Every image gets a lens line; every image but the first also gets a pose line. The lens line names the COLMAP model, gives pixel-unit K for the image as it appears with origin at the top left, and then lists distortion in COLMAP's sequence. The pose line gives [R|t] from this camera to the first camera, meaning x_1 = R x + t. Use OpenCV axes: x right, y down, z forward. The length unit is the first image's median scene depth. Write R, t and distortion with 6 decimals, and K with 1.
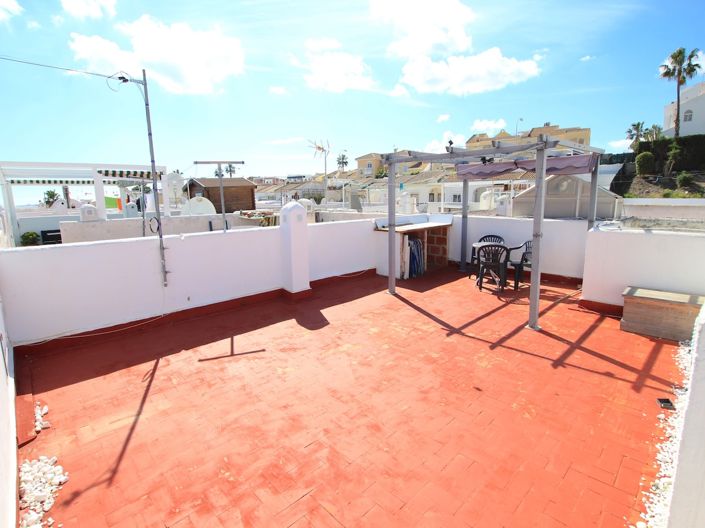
lens RADIAL K [[357.8, 0, 351.6], [0, 357.8, 261.8], [0, 0, 1]] dist [-0.025401, 0.000514]
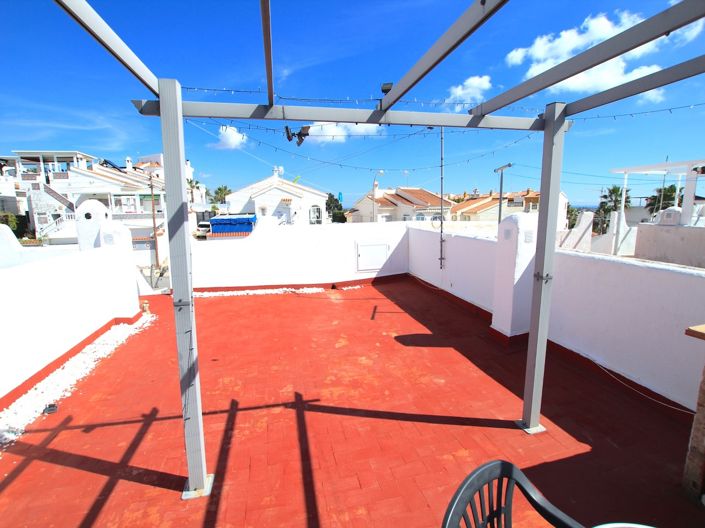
lens RADIAL K [[328.0, 0, 358.3], [0, 328.0, 264.6], [0, 0, 1]] dist [-0.029145, 0.001136]
pose [[-0.491948, 0.173831, -0.853095, 0.817534], [-0.133049, 0.953345, 0.270983, -0.285736], [0.860399, 0.246812, -0.445868, 1.472613]]
